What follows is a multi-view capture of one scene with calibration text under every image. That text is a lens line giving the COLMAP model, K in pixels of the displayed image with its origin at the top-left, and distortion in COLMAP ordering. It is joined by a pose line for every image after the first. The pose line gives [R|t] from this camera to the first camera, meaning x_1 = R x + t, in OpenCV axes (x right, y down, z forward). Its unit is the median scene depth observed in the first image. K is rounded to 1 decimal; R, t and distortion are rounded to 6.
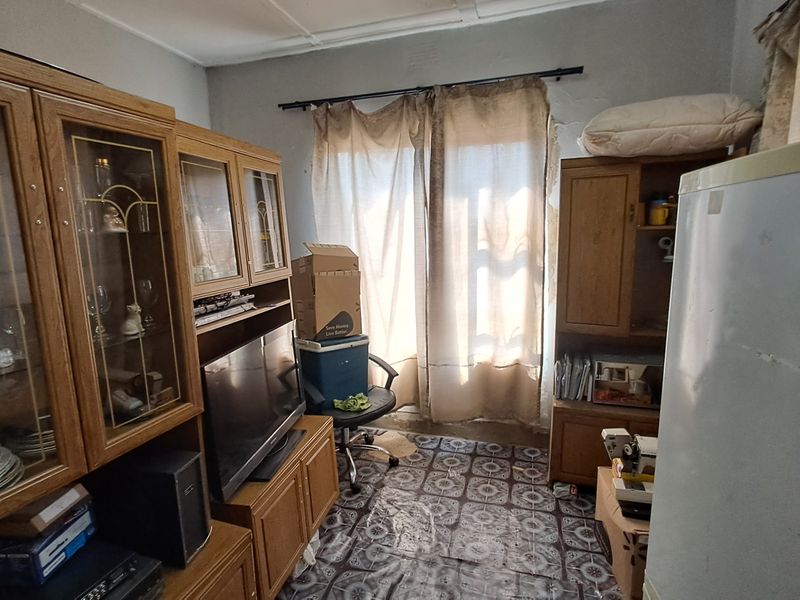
lens RADIAL K [[426.6, 0, 400.9], [0, 426.6, 300.3], [0, 0, 1]] dist [0.002280, 0.000037]
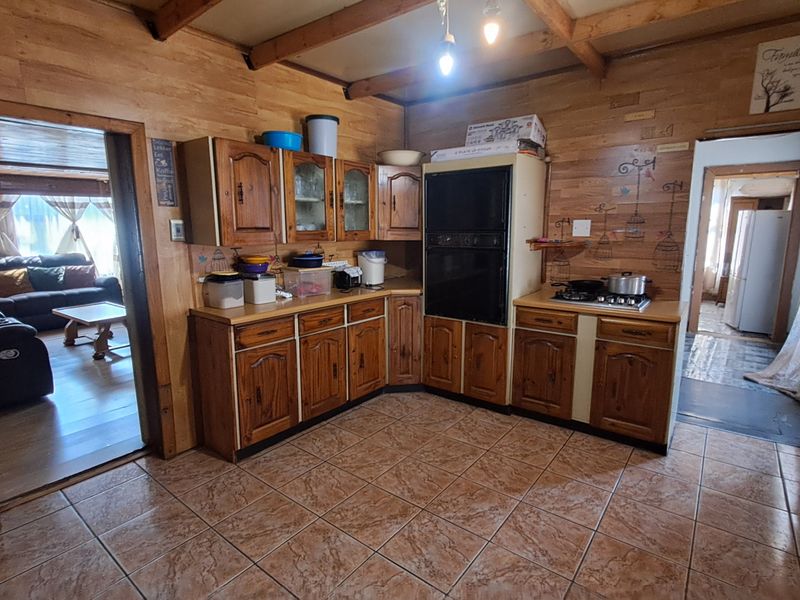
lens RADIAL K [[426.6, 0, 399.9], [0, 426.6, 304.7], [0, 0, 1]] dist [0.002280, 0.000037]
pose [[0.934749, 0.074952, -0.347312, -0.637826], [-0.064849, 0.997067, 0.040639, 0.417453], [0.349339, -0.015465, 0.936869, -2.385407]]
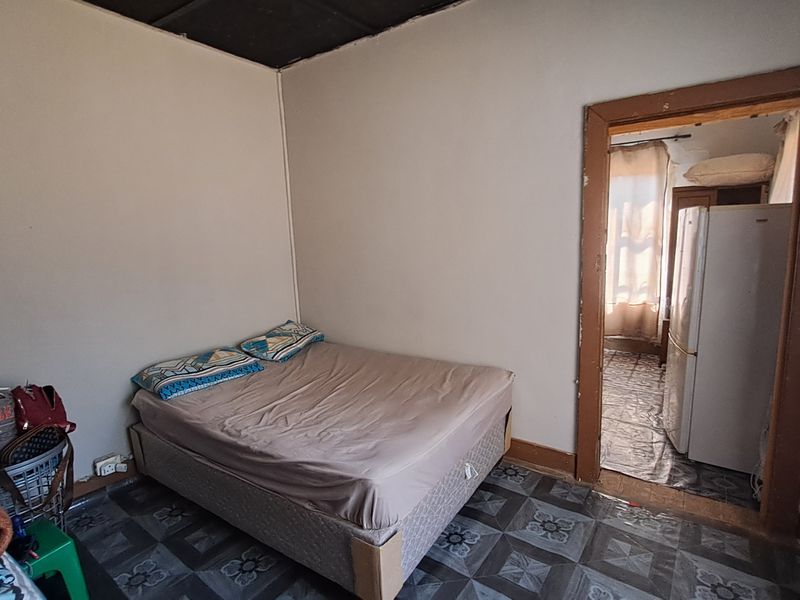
lens RADIAL K [[426.6, 0, 394.7], [0, 426.6, 297.7], [0, 0, 1]] dist [0.002280, 0.000037]
pose [[0.948290, 0.040521, -0.314807, -0.145695], [-0.041487, 0.999132, 0.003636, 0.167495], [0.314681, 0.009613, 0.949149, -0.984972]]
